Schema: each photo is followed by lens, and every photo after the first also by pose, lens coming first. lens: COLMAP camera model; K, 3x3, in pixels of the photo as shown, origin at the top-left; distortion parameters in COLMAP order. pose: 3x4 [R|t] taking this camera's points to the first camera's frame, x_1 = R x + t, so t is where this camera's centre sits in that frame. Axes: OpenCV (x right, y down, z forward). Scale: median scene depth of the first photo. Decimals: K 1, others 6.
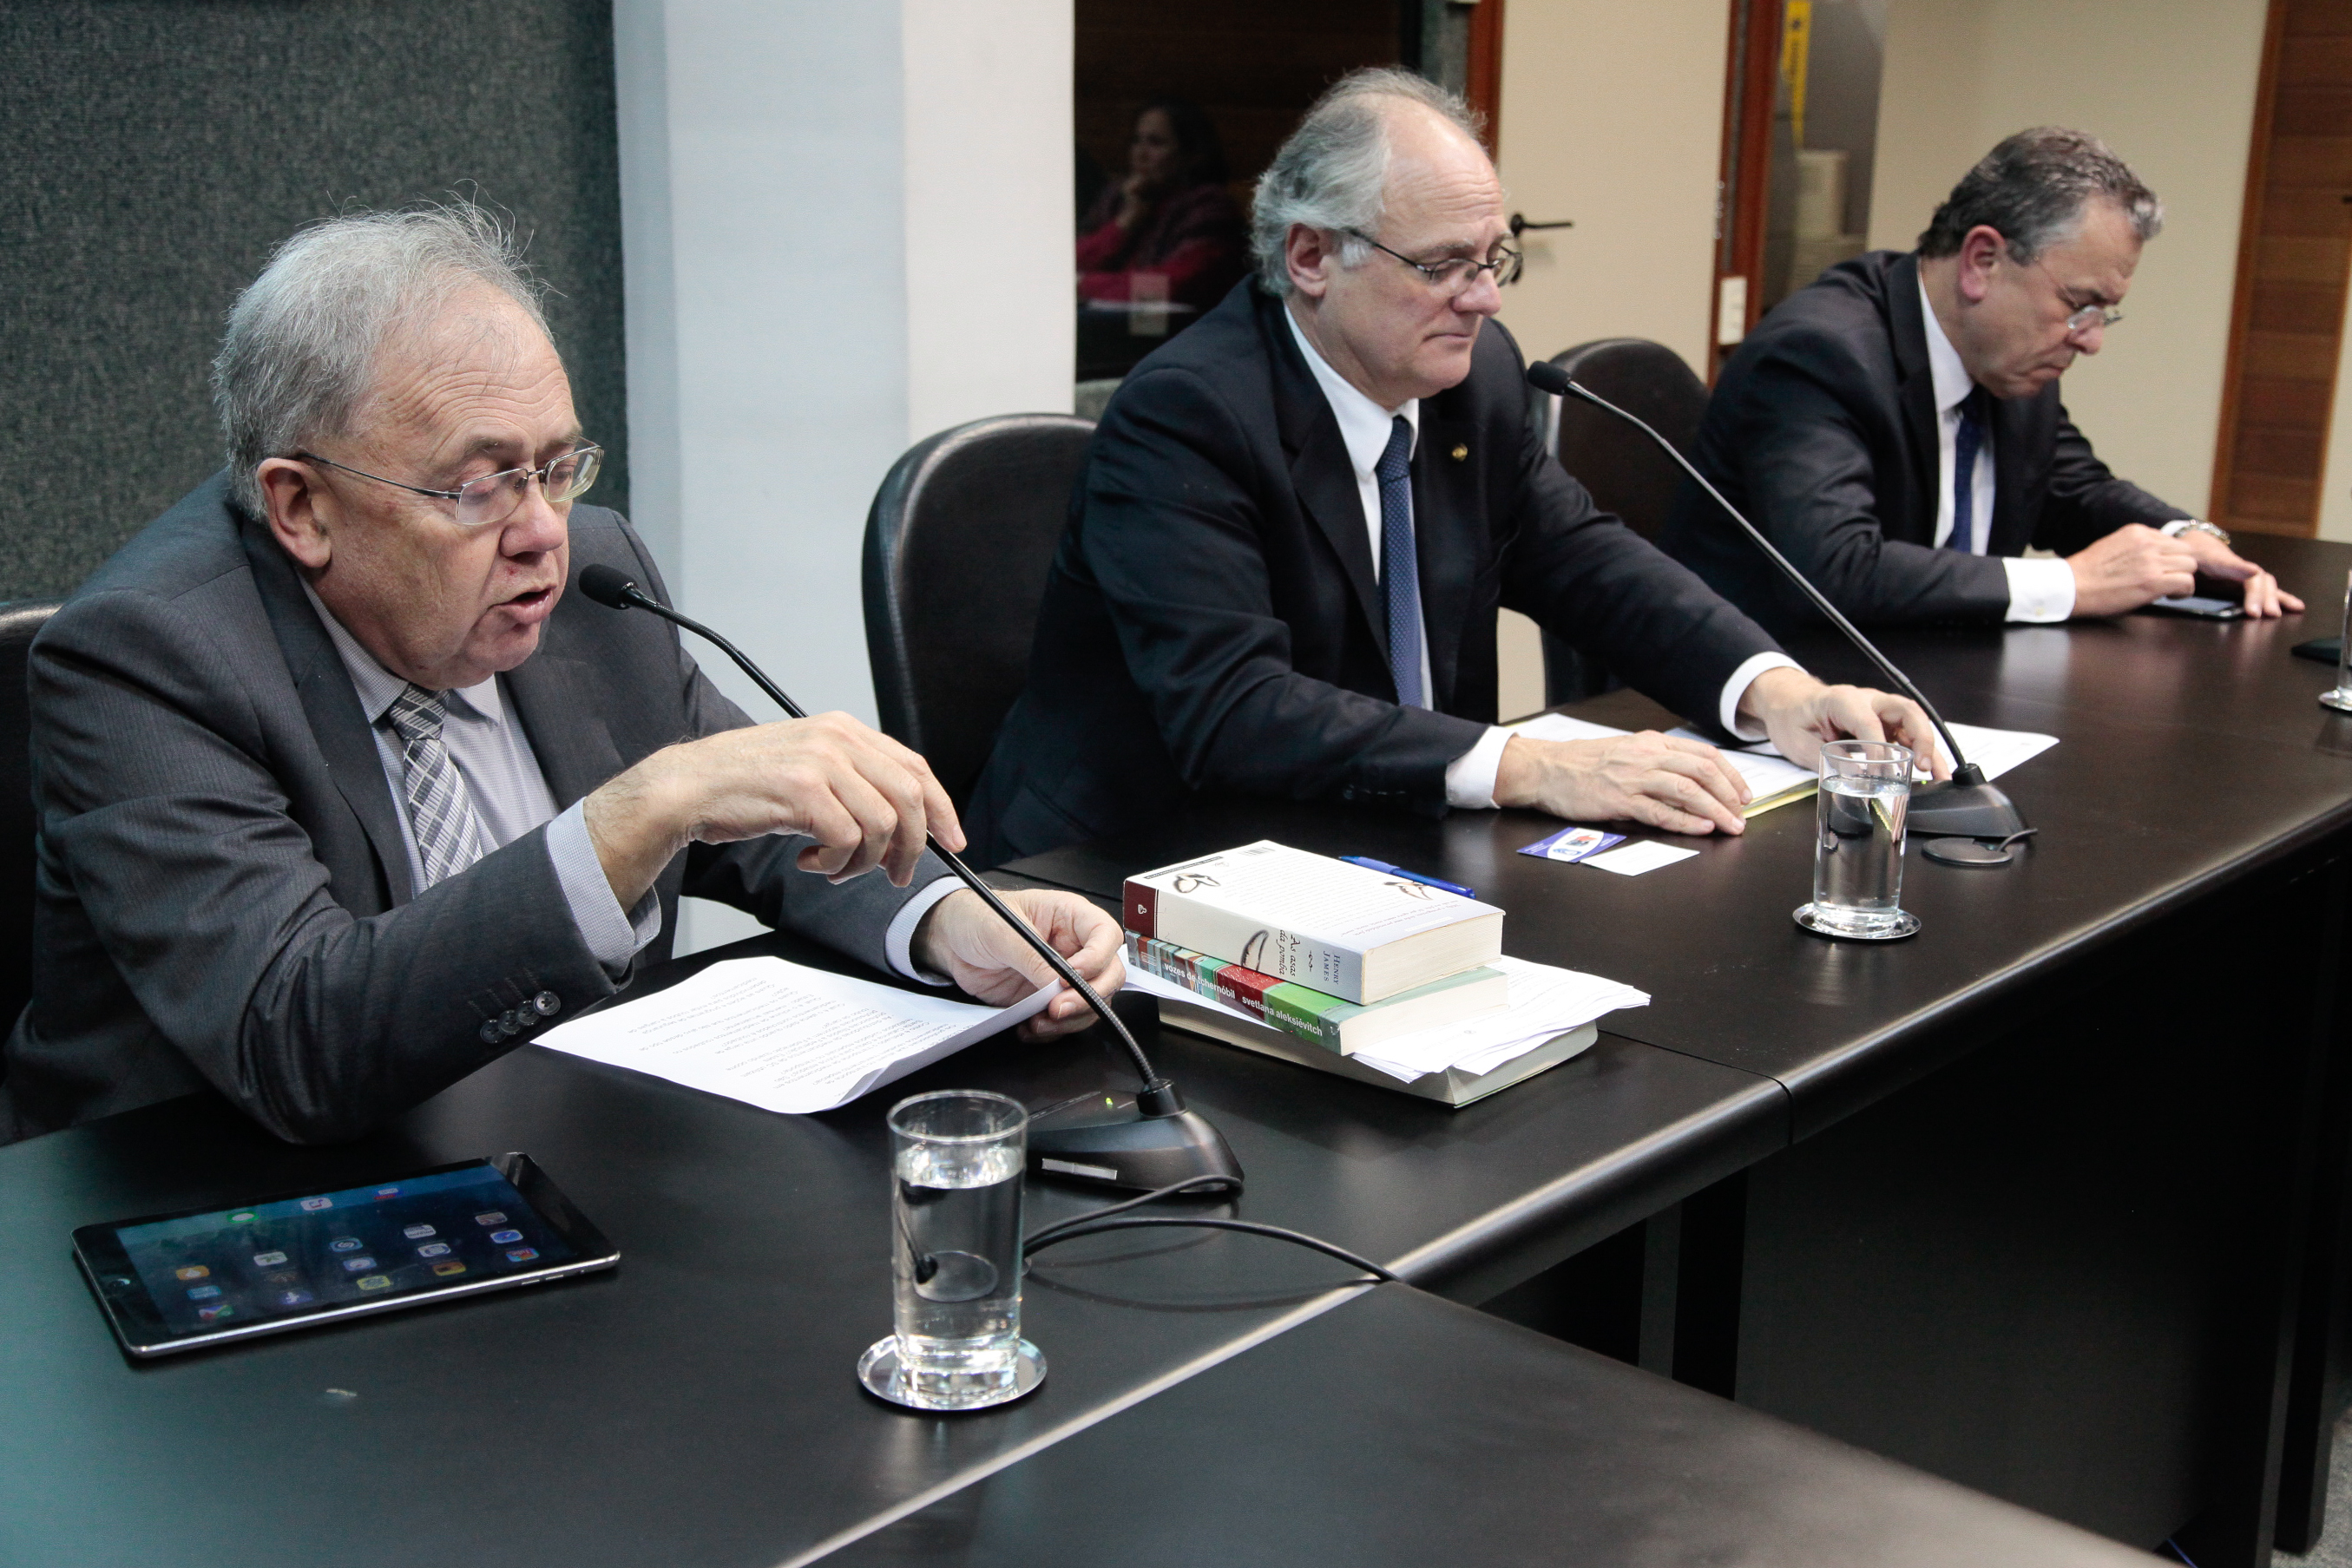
lens RADIAL K [[2884.4, 0, 1181.8], [0, 2884.4, 802.1], [0, 0, 1]] dist [0.058059, 0.000000]
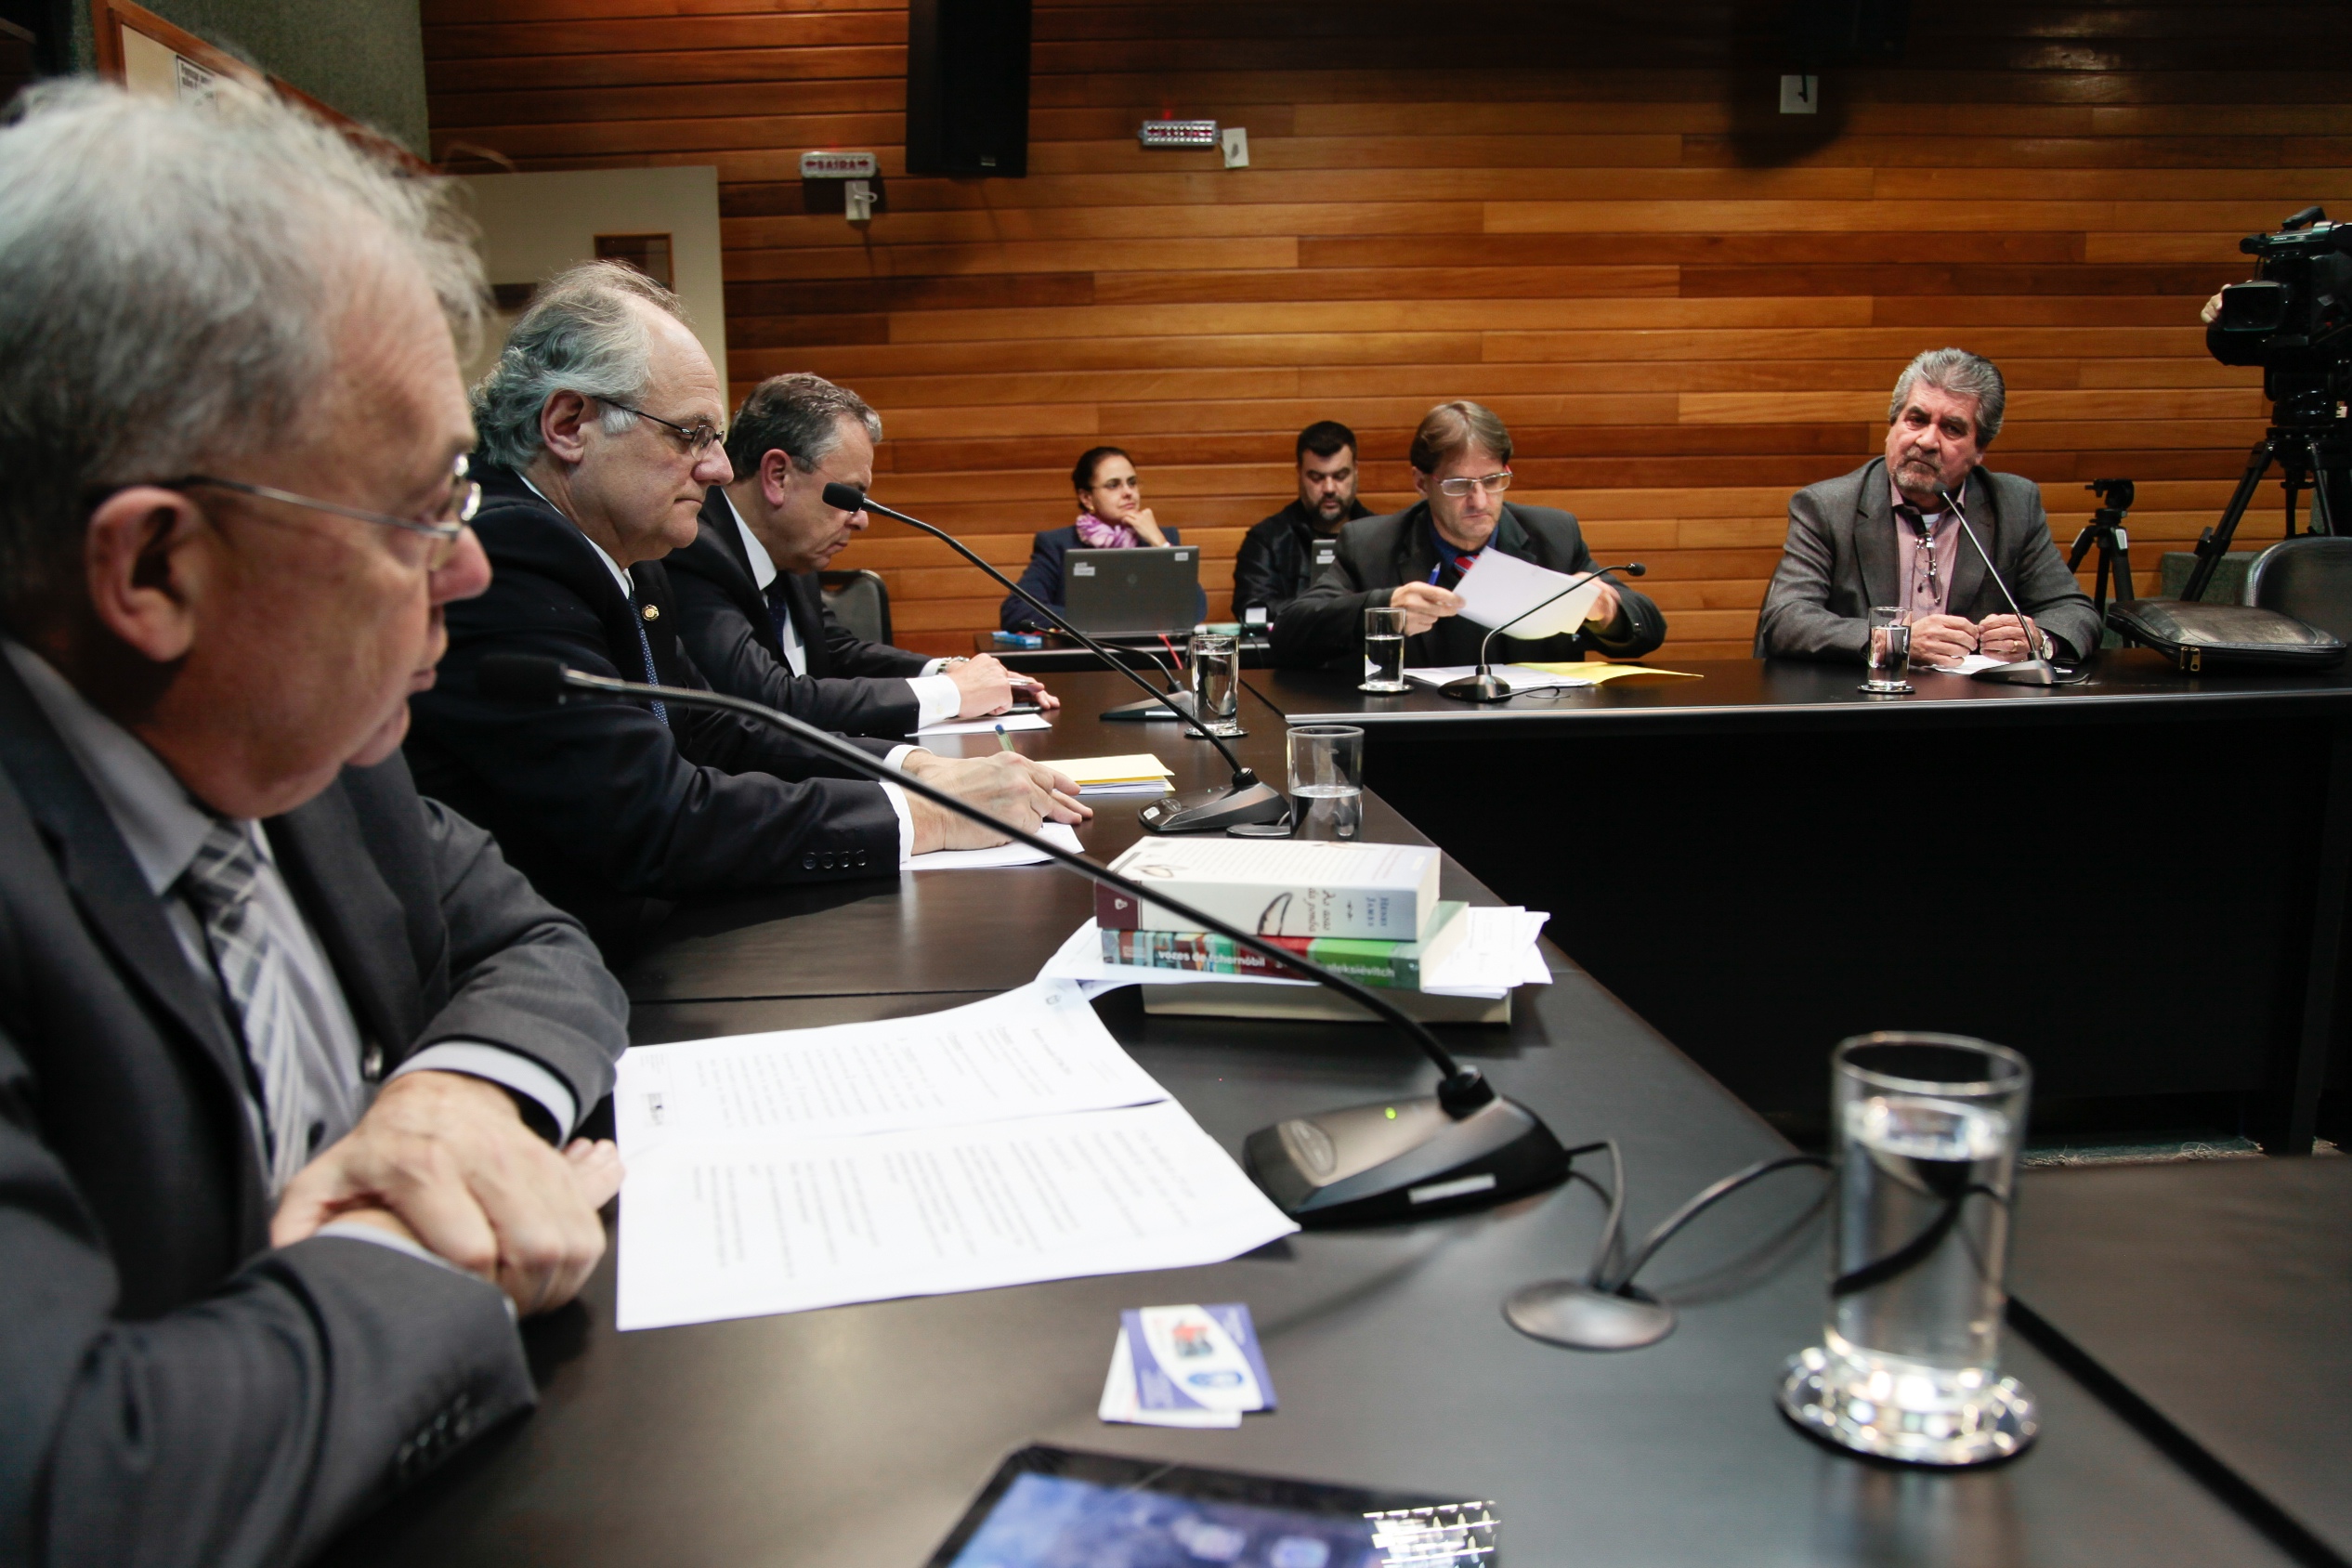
lens RADIAL K [[1899.1, 0, 1164.0], [0, 1899.1, 836.5], [0, 0, 1]] dist [-0.087142, 0.025845]
pose [[0.711513, -0.156813, 0.684952, -0.313053], [0.208500, 0.977995, 0.007317, 0.007239], [-0.671027, 0.137607, 0.728551, 0.354945]]
